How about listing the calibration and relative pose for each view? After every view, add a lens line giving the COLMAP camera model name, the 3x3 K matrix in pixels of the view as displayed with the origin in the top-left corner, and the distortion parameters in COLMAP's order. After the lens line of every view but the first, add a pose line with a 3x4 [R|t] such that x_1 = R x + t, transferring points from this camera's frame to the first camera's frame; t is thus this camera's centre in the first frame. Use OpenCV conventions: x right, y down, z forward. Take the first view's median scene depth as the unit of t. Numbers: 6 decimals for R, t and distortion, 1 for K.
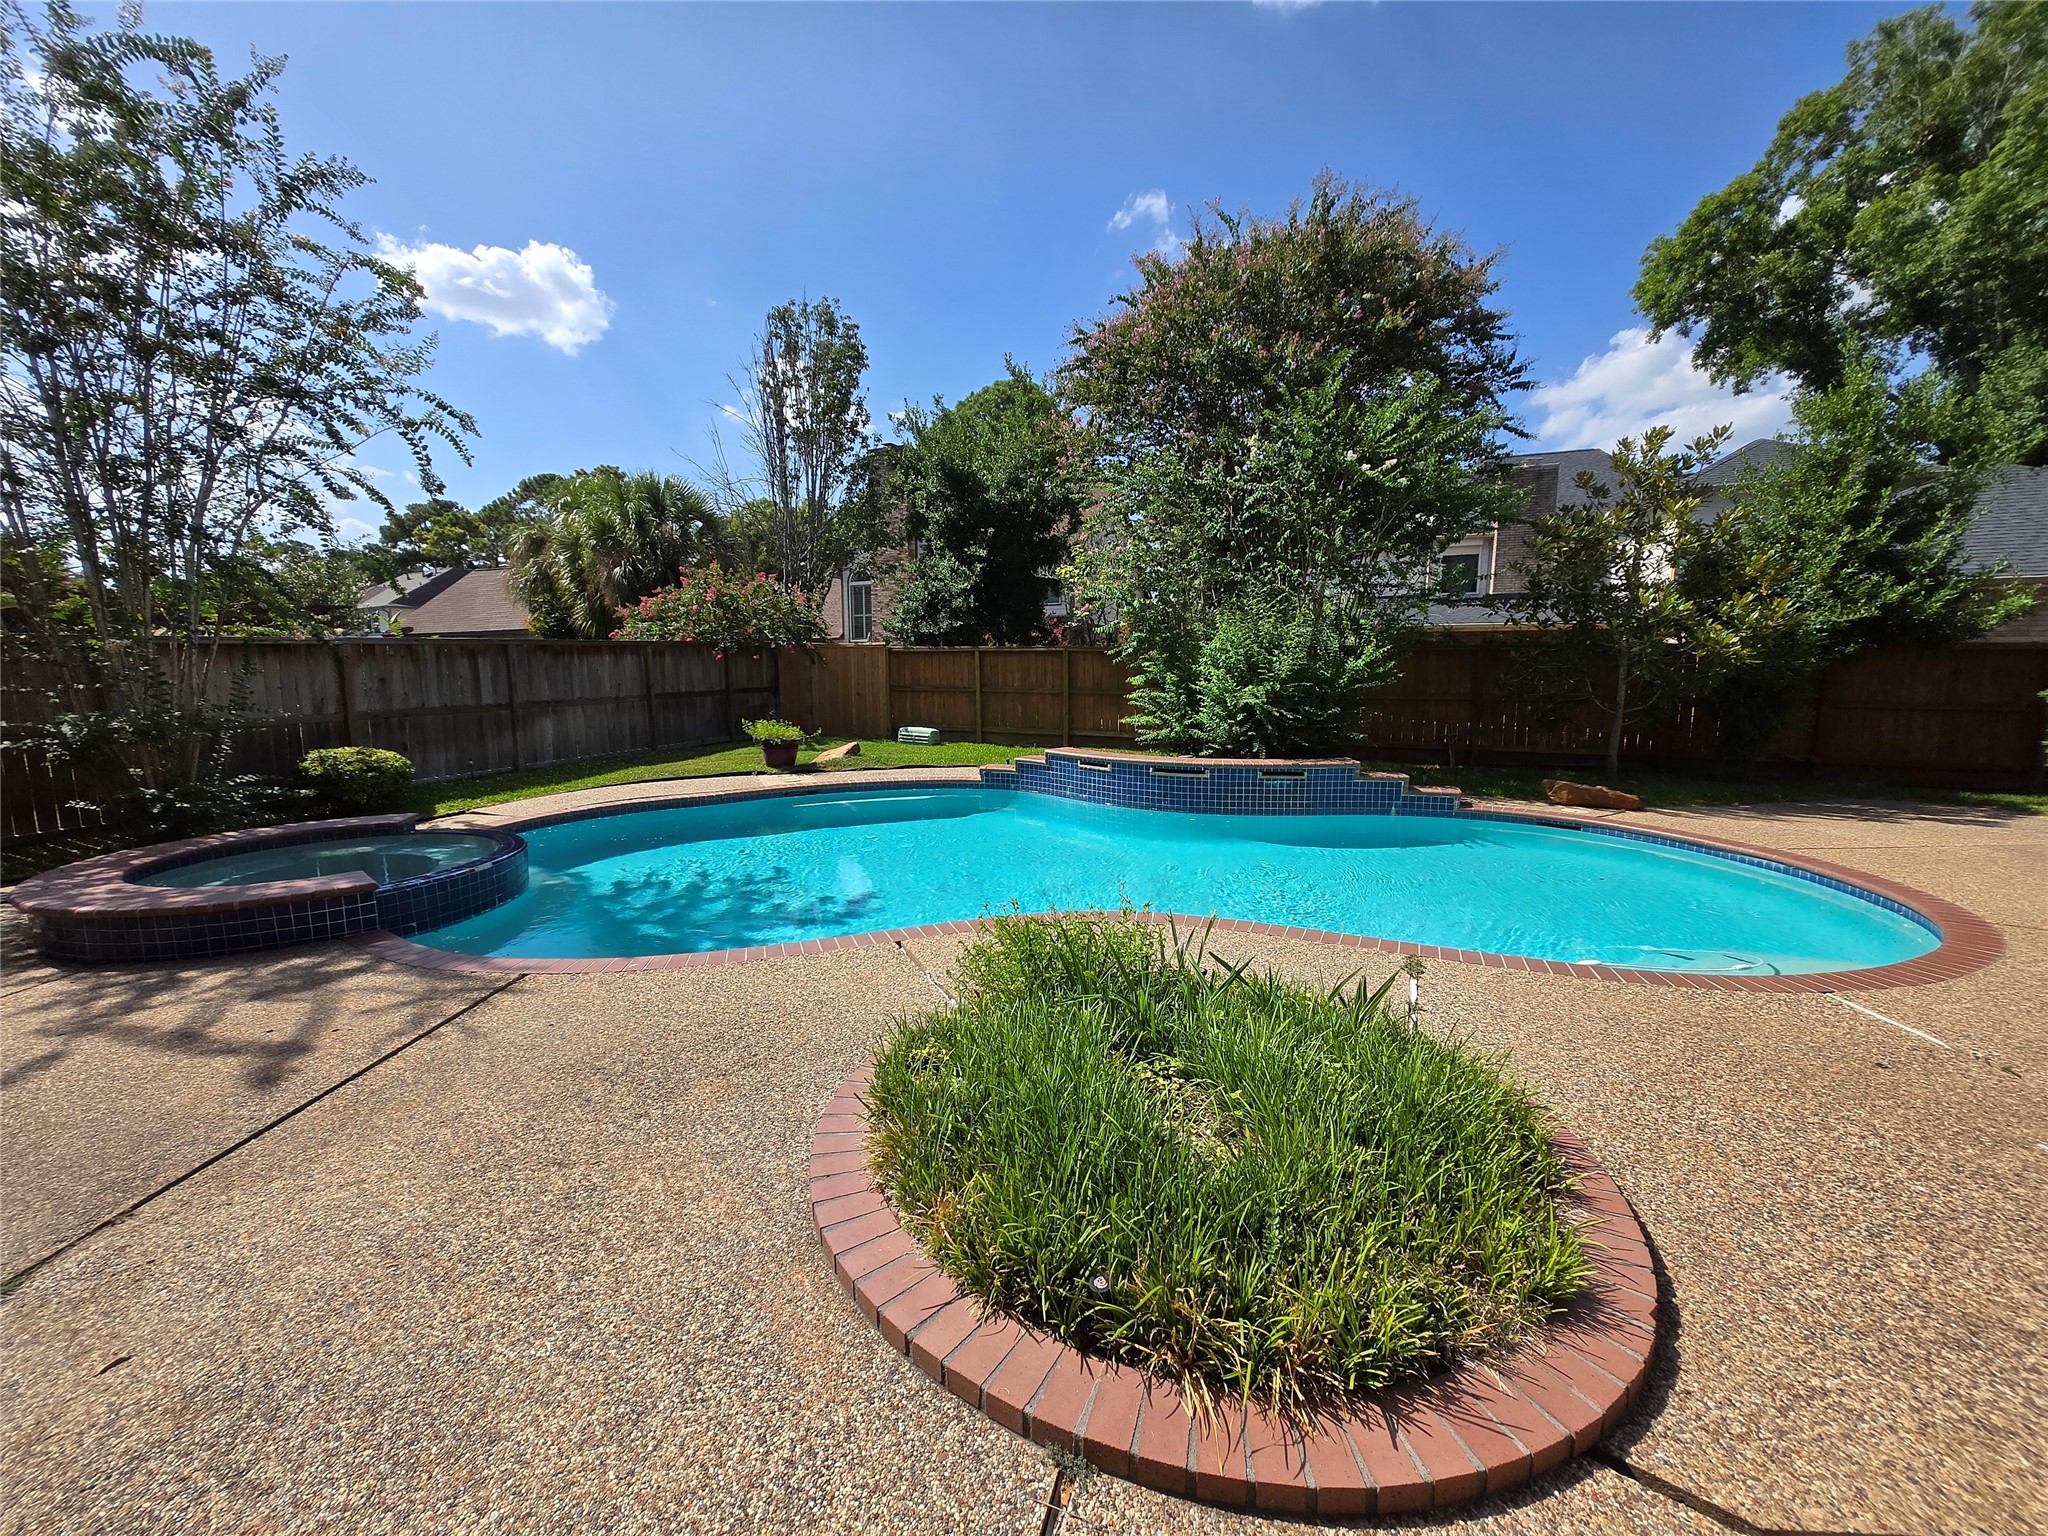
lens RADIAL K [[804.7, 0, 1011.9], [0, 804.7, 763.0], [0, 0, 1]] dist [0.002219, 0.000527]
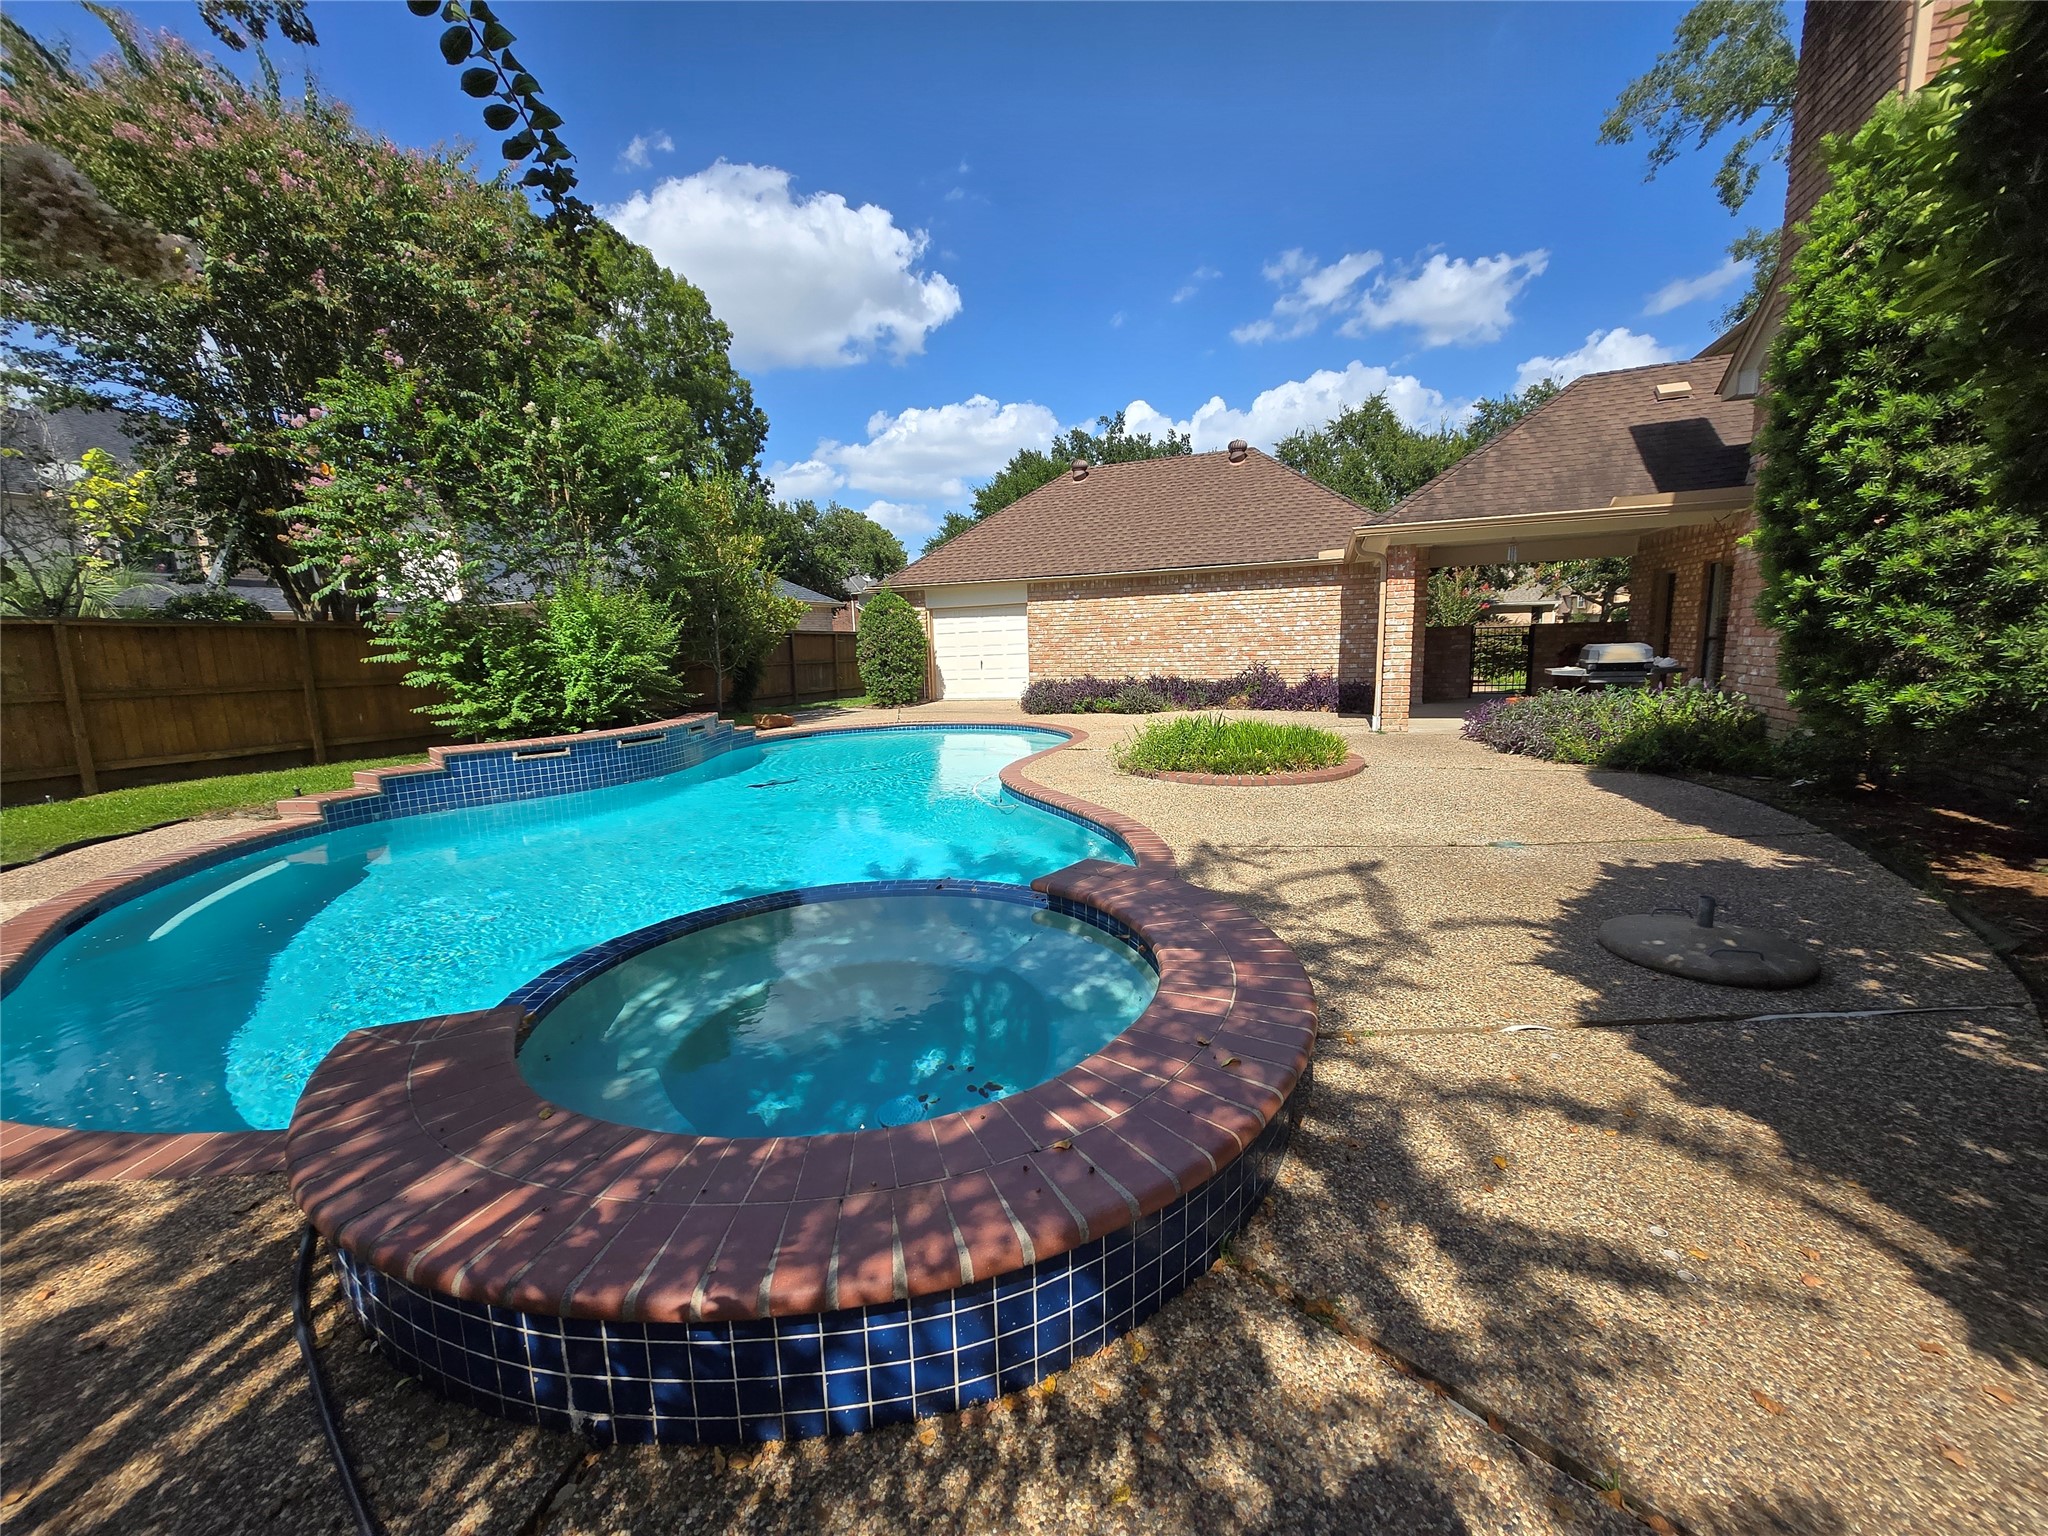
lens RADIAL K [[804.7, 0, 1011.9], [0, 804.7, 763.0], [0, 0, 1]] dist [0.002219, 0.000527]
pose [[-0.037605, -0.144226, 0.988830, -0.703301], [0.154317, 0.976822, 0.148343, -0.033863], [-0.987305, 0.158172, -0.014477, 0.468580]]
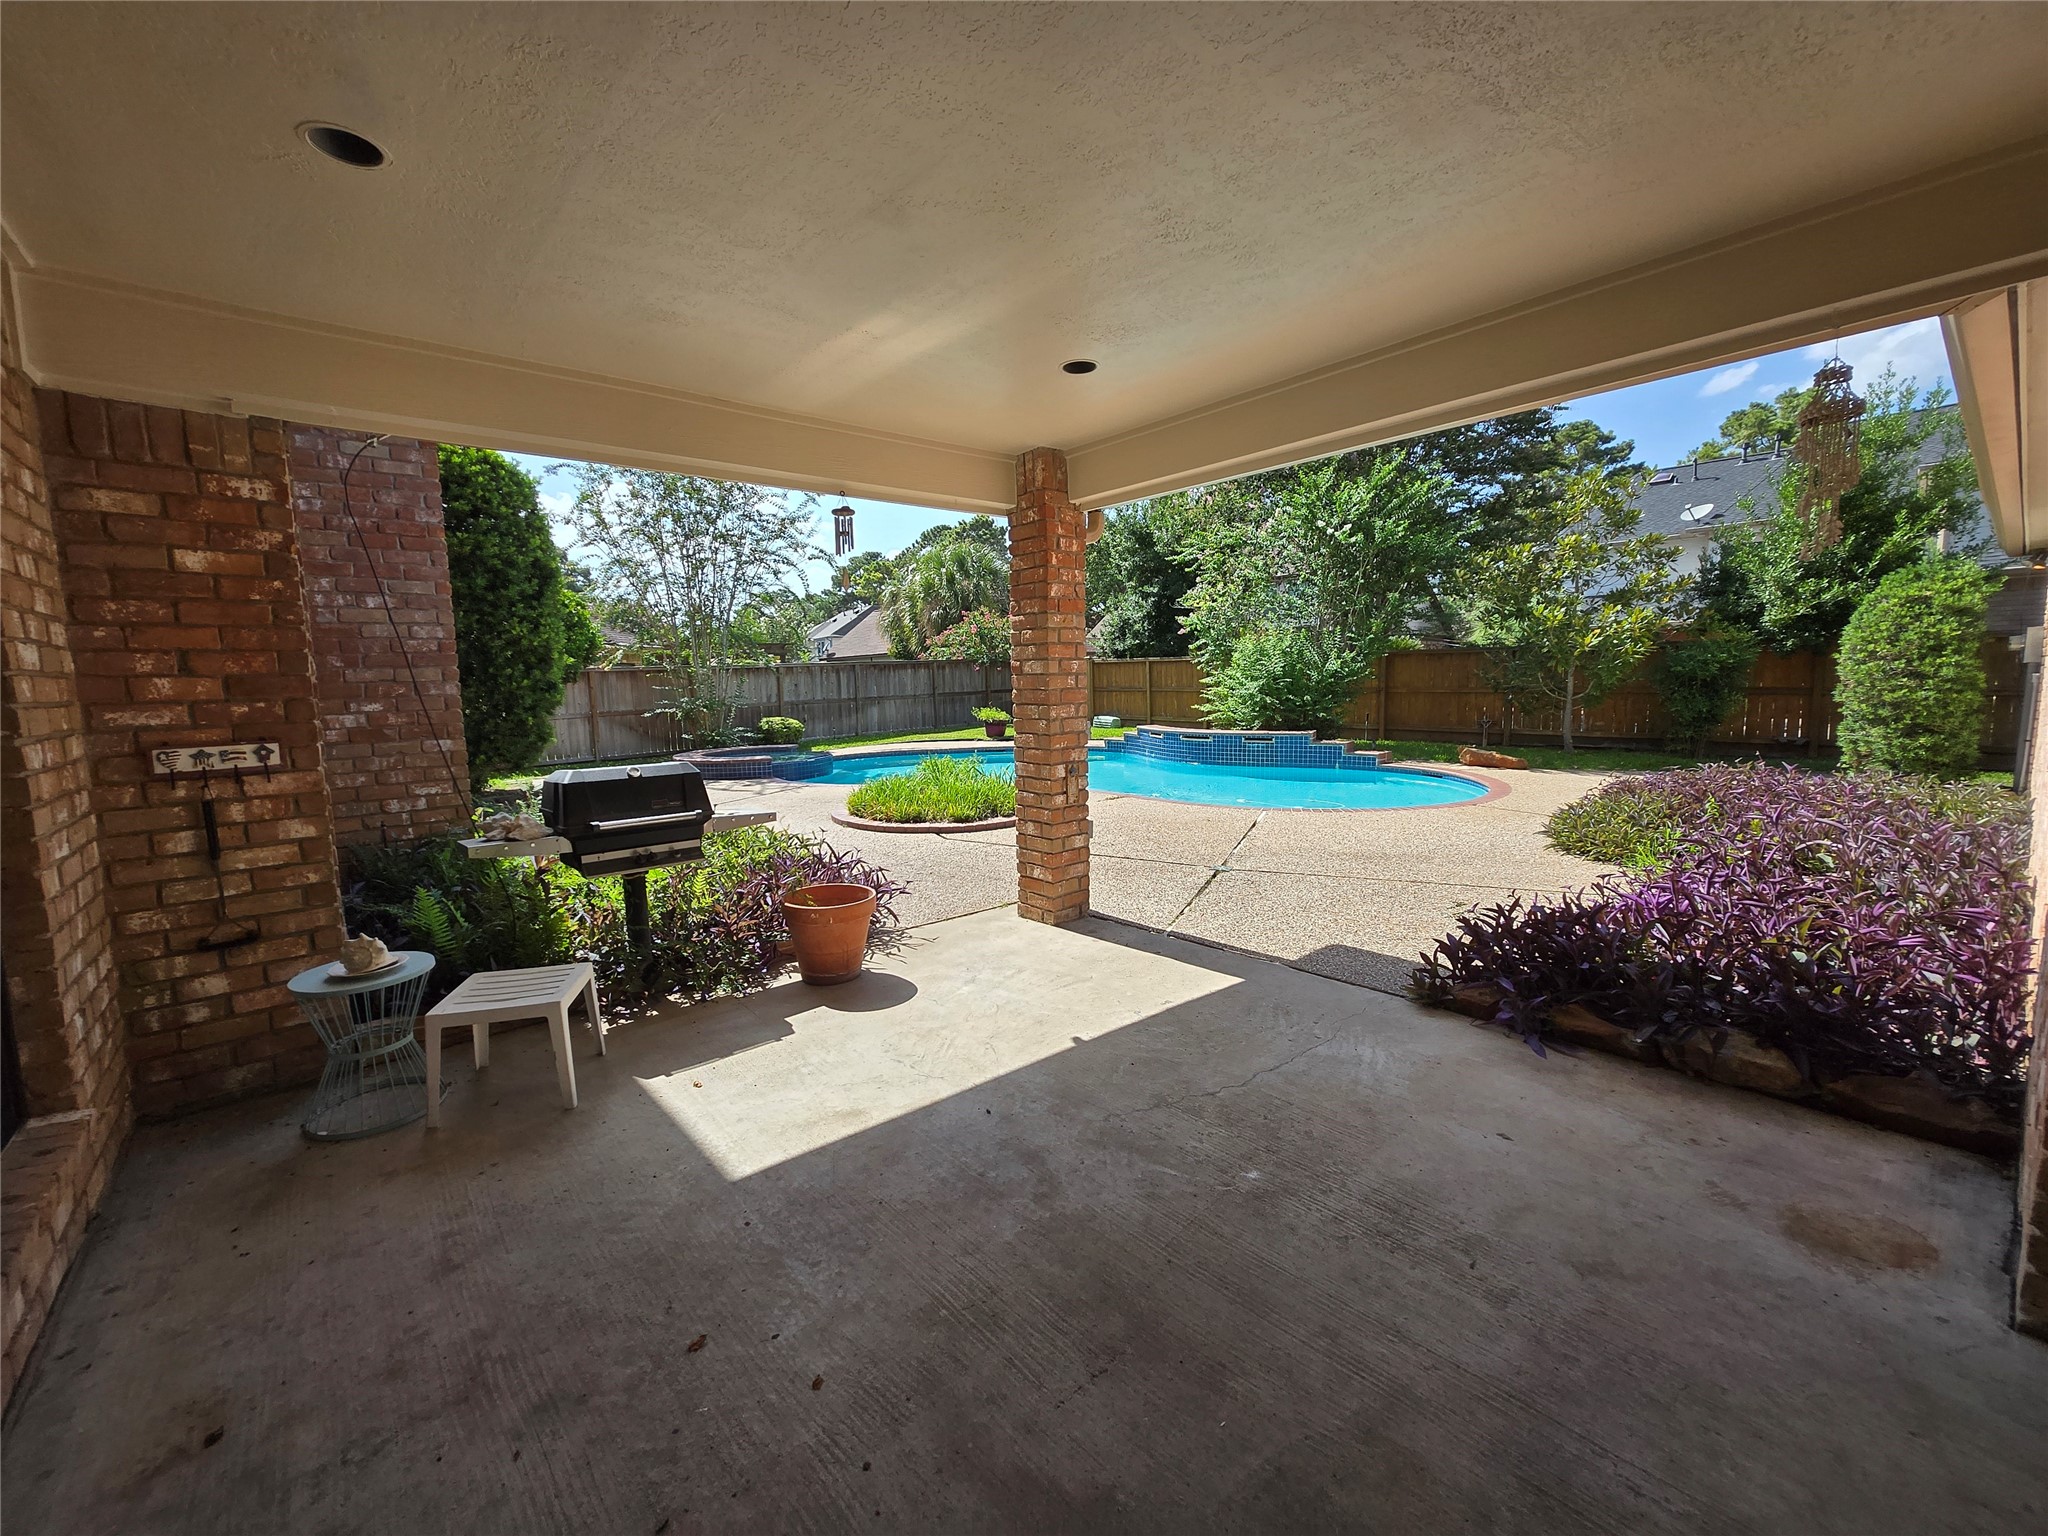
lens RADIAL K [[804.7, 0, 1011.9], [0, 804.7, 763.0], [0, 0, 1]] dist [0.002219, 0.000527]
pose [[0.901288, 0.030691, -0.432133, 0.473116], [-0.035144, 0.999380, -0.002321, 0.063190], [0.431793, 0.017278, 0.901807, -0.462759]]
